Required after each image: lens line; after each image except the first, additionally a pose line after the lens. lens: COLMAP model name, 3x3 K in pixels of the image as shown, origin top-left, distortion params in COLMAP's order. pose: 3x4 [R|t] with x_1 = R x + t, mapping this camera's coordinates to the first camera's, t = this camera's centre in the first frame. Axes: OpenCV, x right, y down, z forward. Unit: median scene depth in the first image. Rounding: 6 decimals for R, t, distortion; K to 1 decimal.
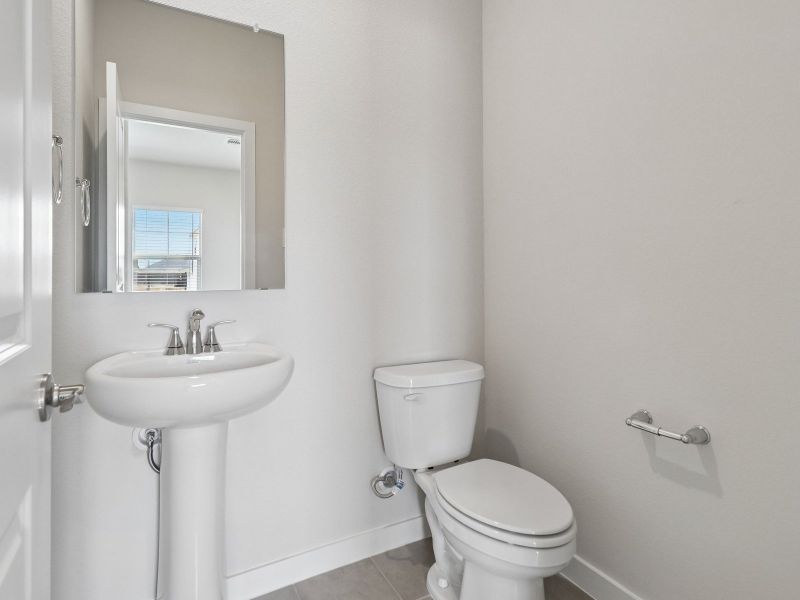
lens RADIAL K [[439.6, 0, 398.4], [0, 439.6, 287.4], [0, 0, 1]] dist [0.016143, -0.000591]
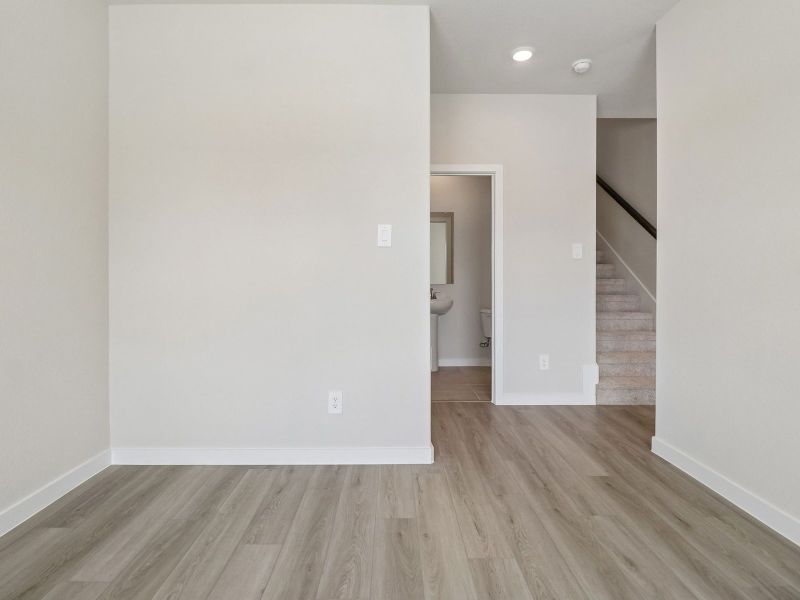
lens RADIAL K [[439.6, 0, 398.4], [0, 439.6, 287.4], [0, 0, 1]] dist [0.016143, -0.000591]
pose [[0.887584, -0.001179, -0.460644, 0.938084], [0.003990, 0.999979, 0.005127, 0.006849], [0.460628, -0.006389, 0.887570, -2.257871]]
